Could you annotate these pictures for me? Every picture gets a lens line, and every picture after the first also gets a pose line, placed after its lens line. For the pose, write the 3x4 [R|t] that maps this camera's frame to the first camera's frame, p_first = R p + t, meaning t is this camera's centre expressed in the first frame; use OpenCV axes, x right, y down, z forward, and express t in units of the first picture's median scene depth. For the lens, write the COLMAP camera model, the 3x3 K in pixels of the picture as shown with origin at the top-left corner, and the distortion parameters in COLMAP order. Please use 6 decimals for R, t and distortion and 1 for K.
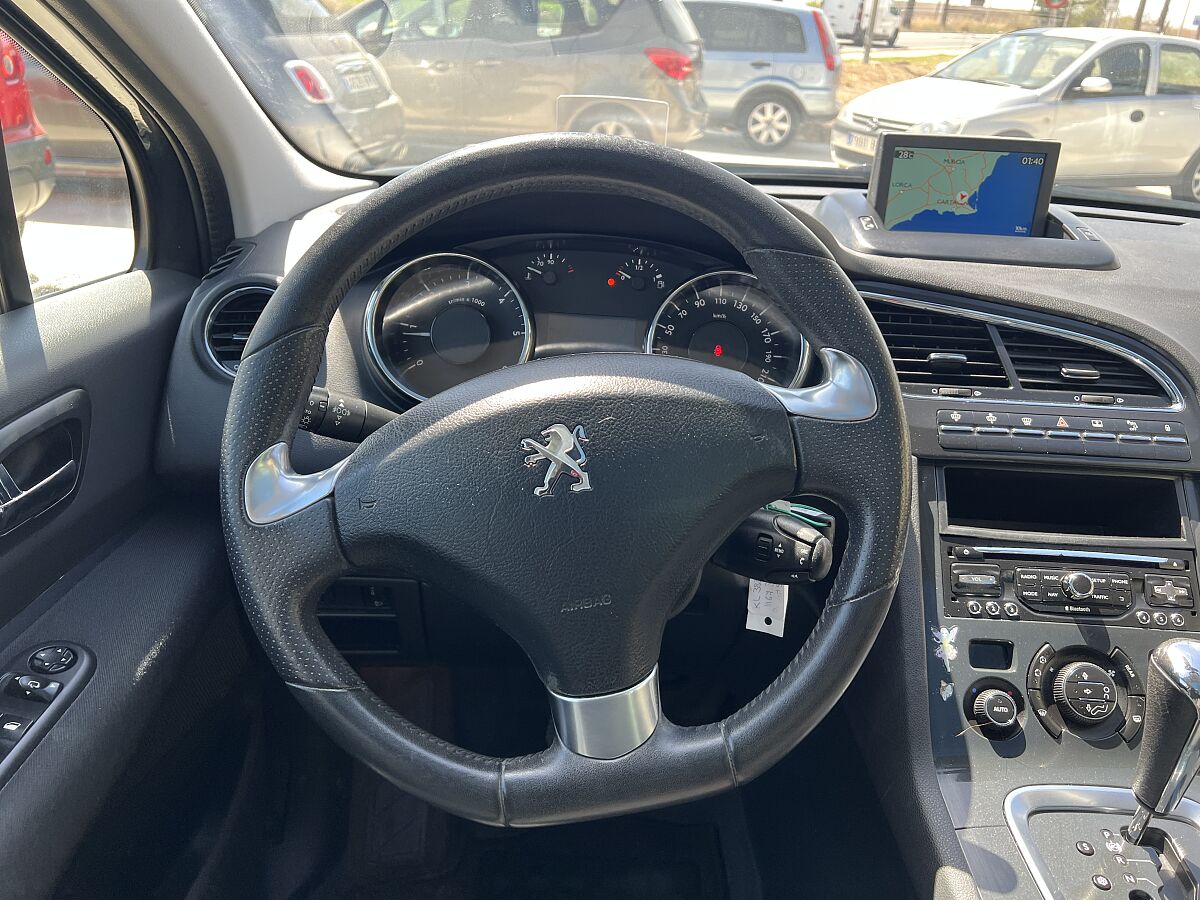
lens RADIAL K [[928.9, 0, 600.9], [0, 928.9, 427.4], [0, 0, 1]] dist [-0.001204, -0.007723]
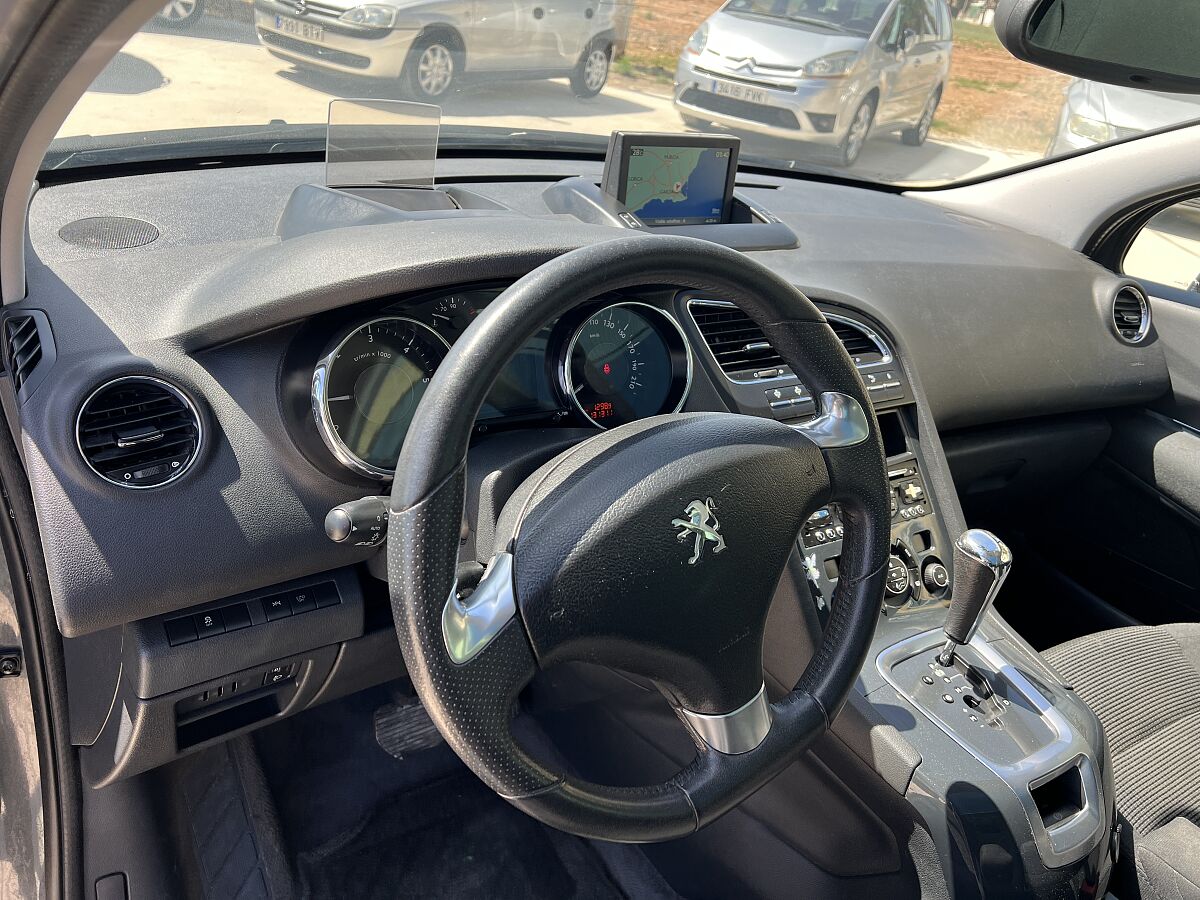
lens RADIAL K [[913.5, 0, 593.3], [0, 913.5, 448.5], [0, 0, 1]] dist [0.056930, -0.066197]
pose [[0.820015, -0.204899, 0.534407, -0.520261], [0.122697, 0.974947, 0.185537, -0.205006], [-0.559035, -0.086573, 0.824612, 0.092519]]
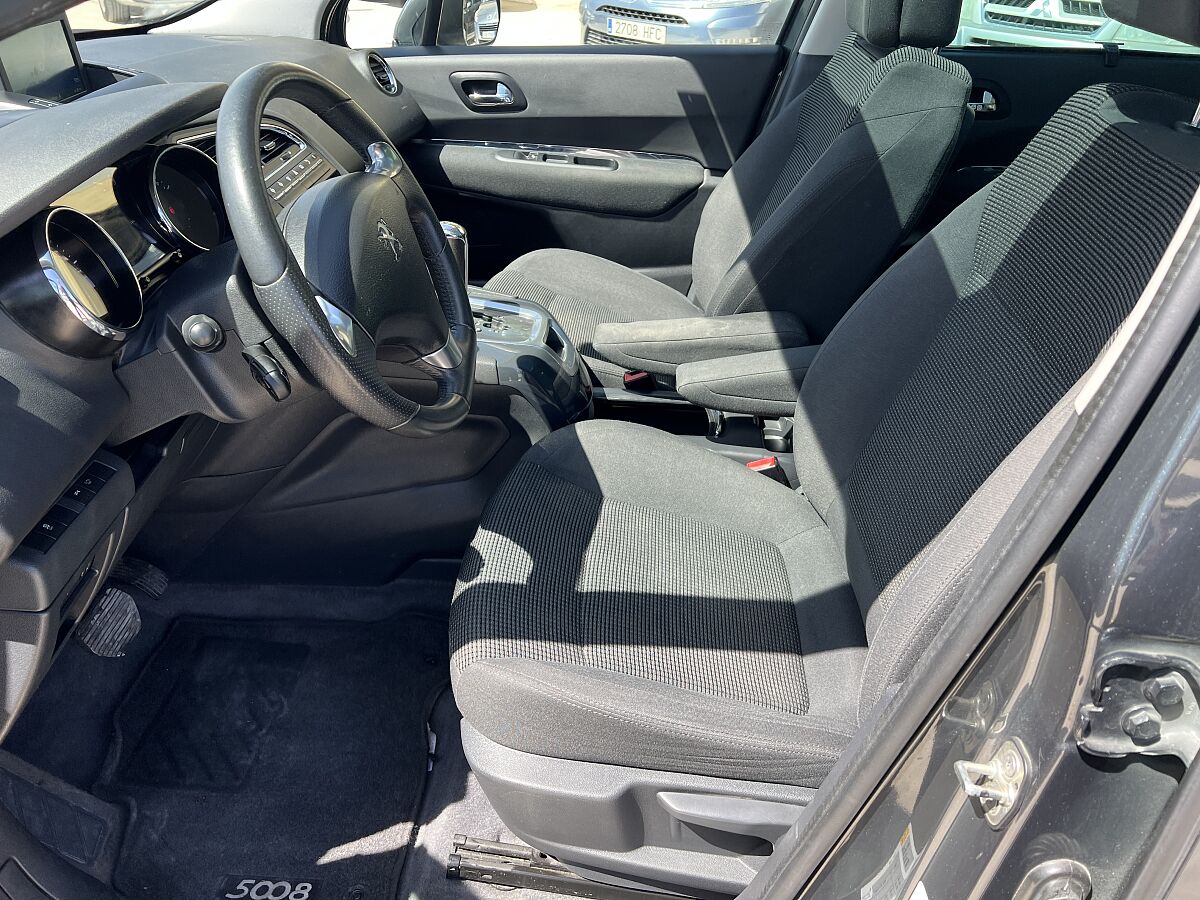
lens RADIAL K [[913.5, 0, 593.3], [0, 913.5, 448.5], [0, 0, 1]] dist [0.056930, -0.066197]
pose [[0.026903, -0.572861, 0.819211, -1.218805], [0.361510, 0.769617, 0.526309, -0.317318], [-0.931980, 0.281993, 0.227800, 0.218267]]
